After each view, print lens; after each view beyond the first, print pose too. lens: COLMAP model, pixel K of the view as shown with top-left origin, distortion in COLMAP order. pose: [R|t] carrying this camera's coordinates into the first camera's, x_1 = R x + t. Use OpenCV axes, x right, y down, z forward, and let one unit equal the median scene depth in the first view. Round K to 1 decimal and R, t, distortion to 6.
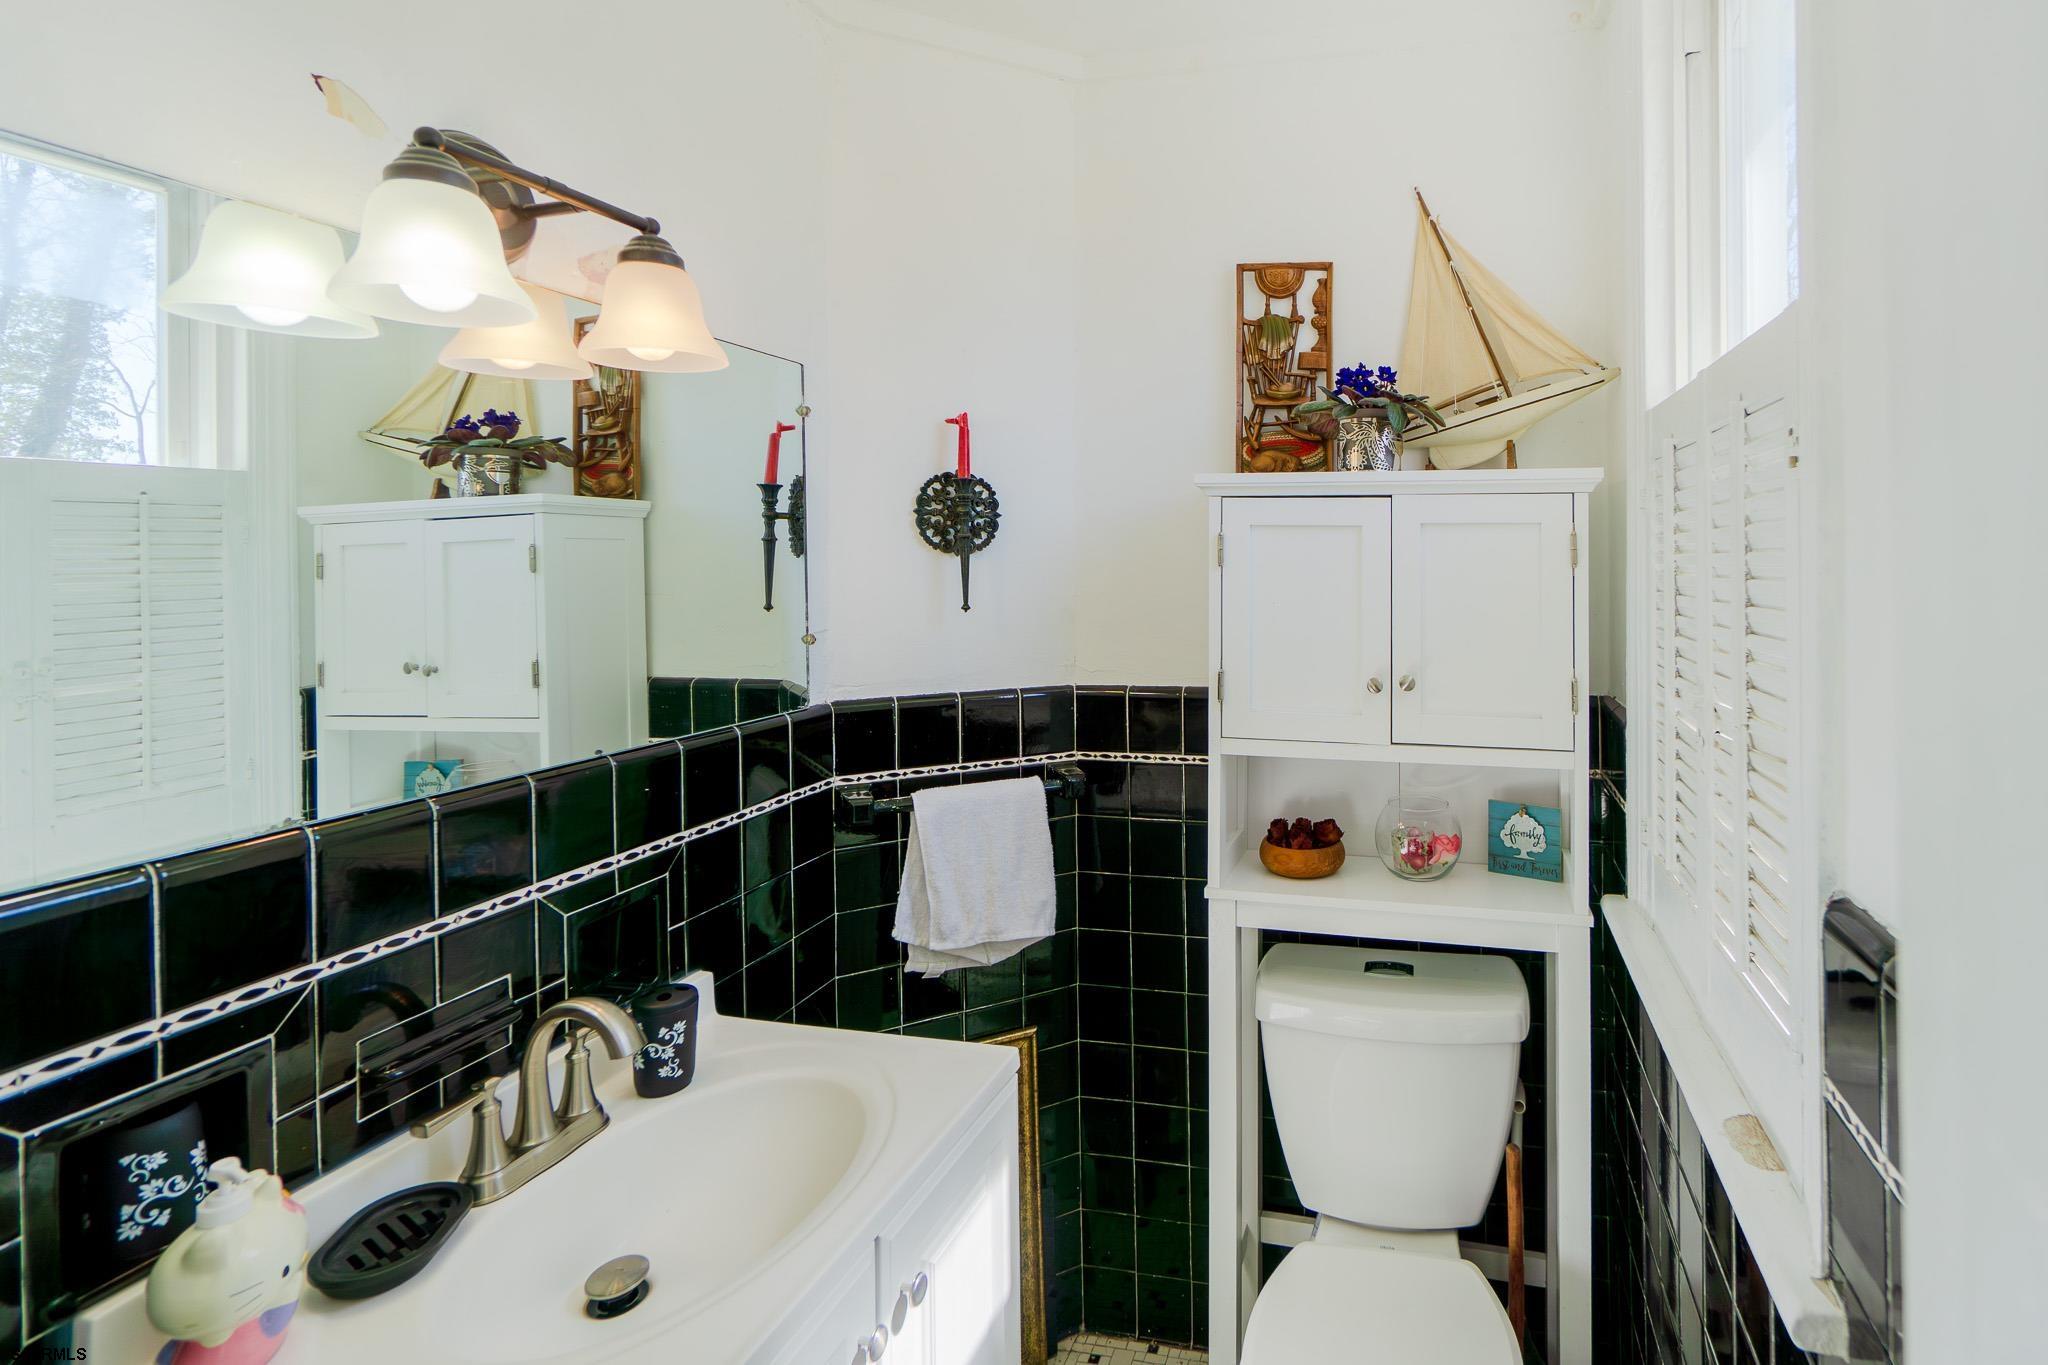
lens RADIAL K [[1972.1, 0, 1024.0], [0, 1972.1, 682.5], [0, 0, 1]] dist [-0.039955, 0.057809]
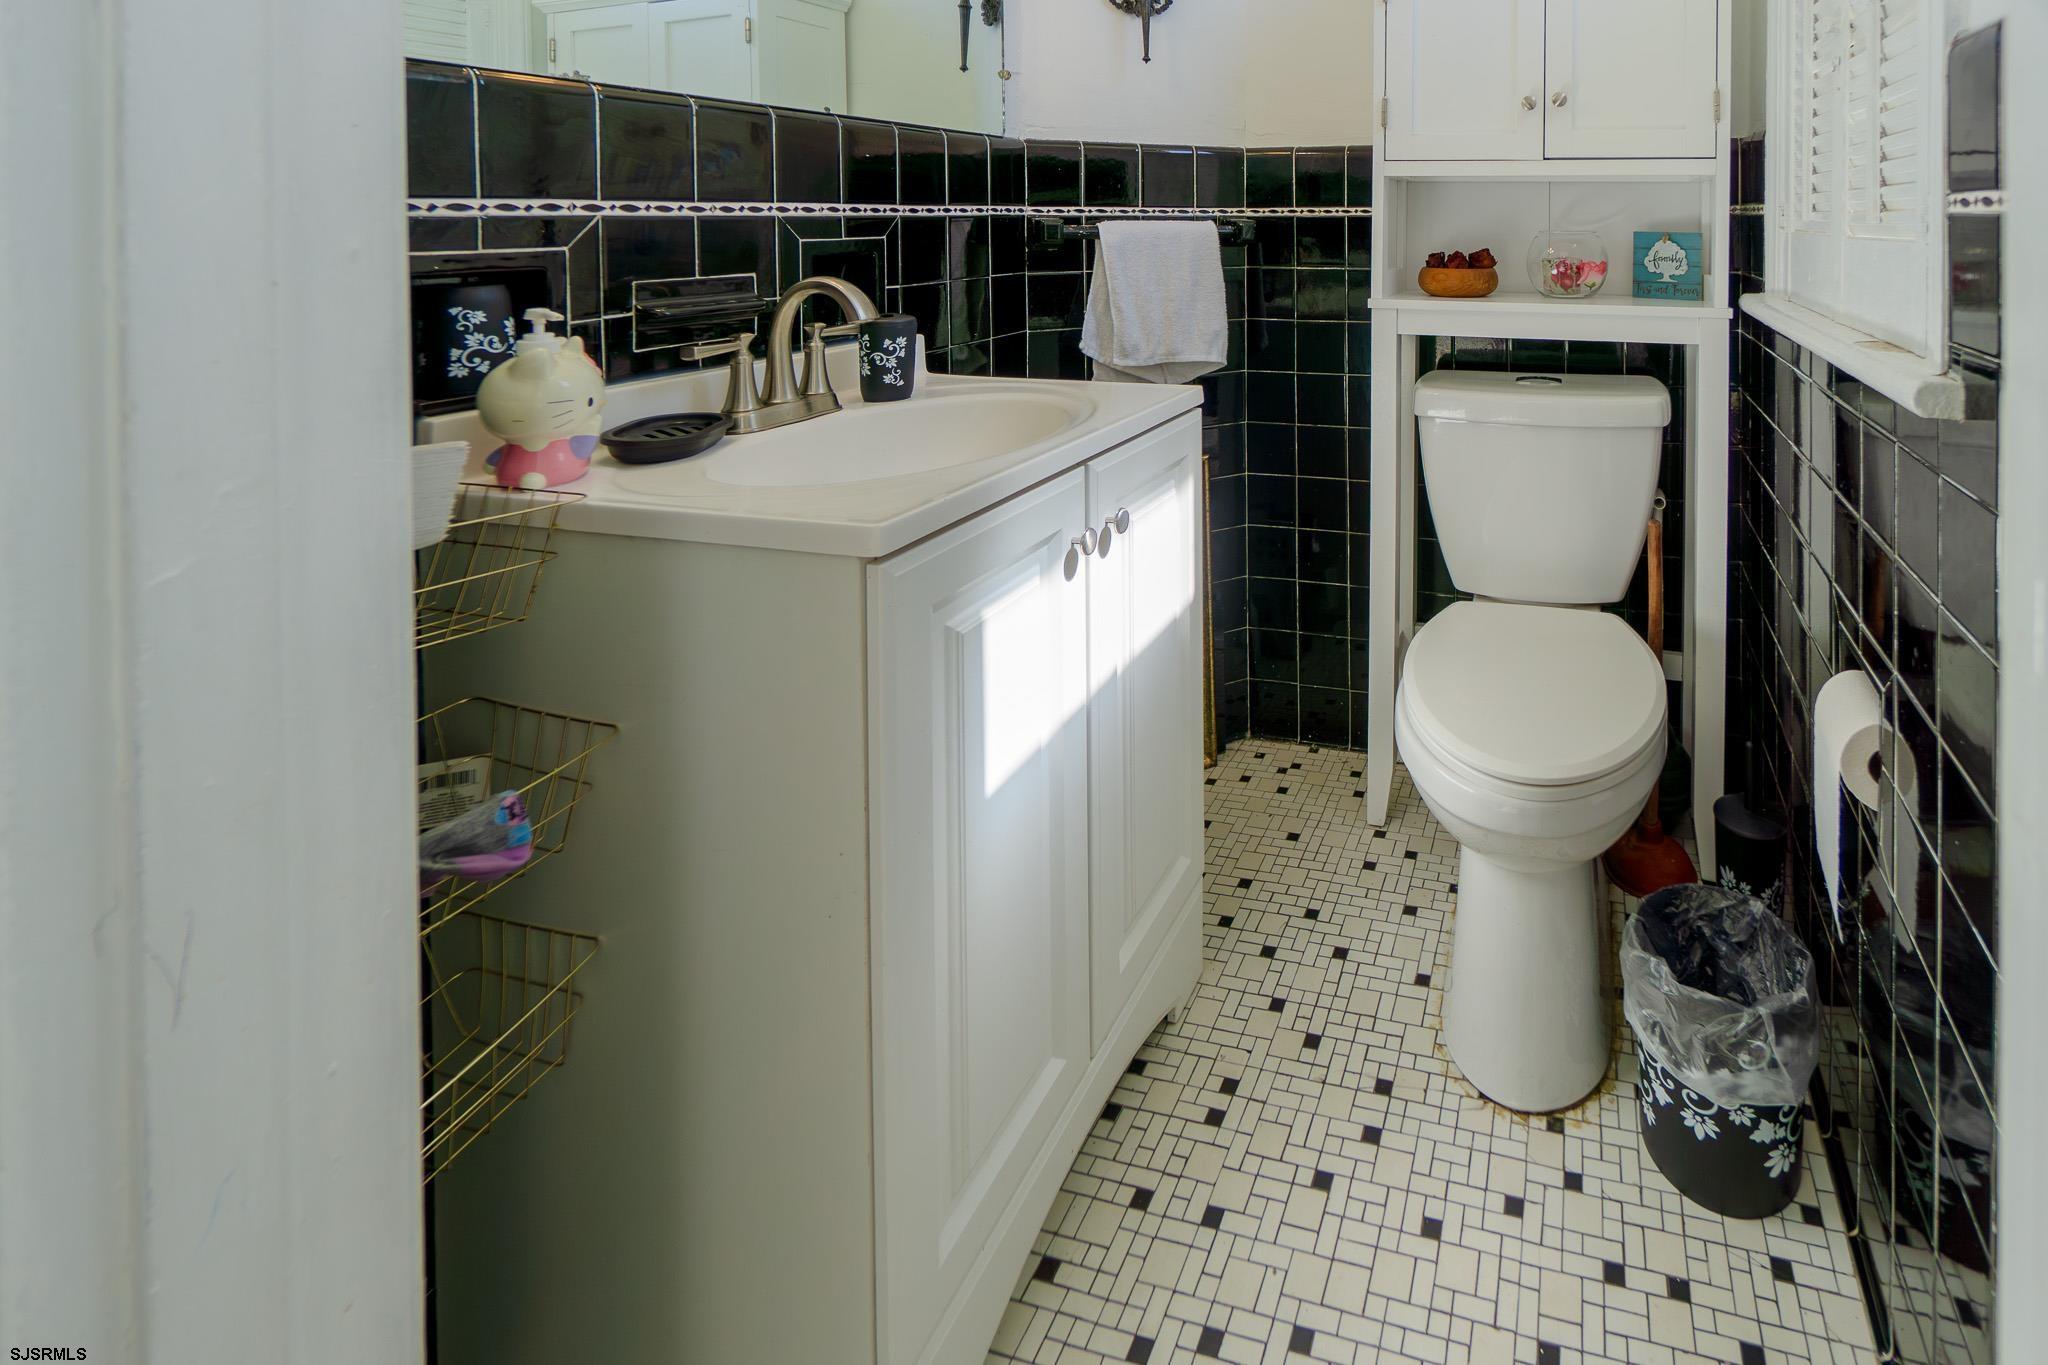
lens RADIAL K [[1972.1, 0, 1024.0], [0, 1972.1, 682.5], [0, 0, 1]] dist [-0.039955, 0.057809]
pose [[0.998232, 0.006893, -0.059043, -0.032157], [-0.004288, 0.999016, 0.044136, 0.269542], [0.059290, -0.043805, 0.997279, -0.102054]]
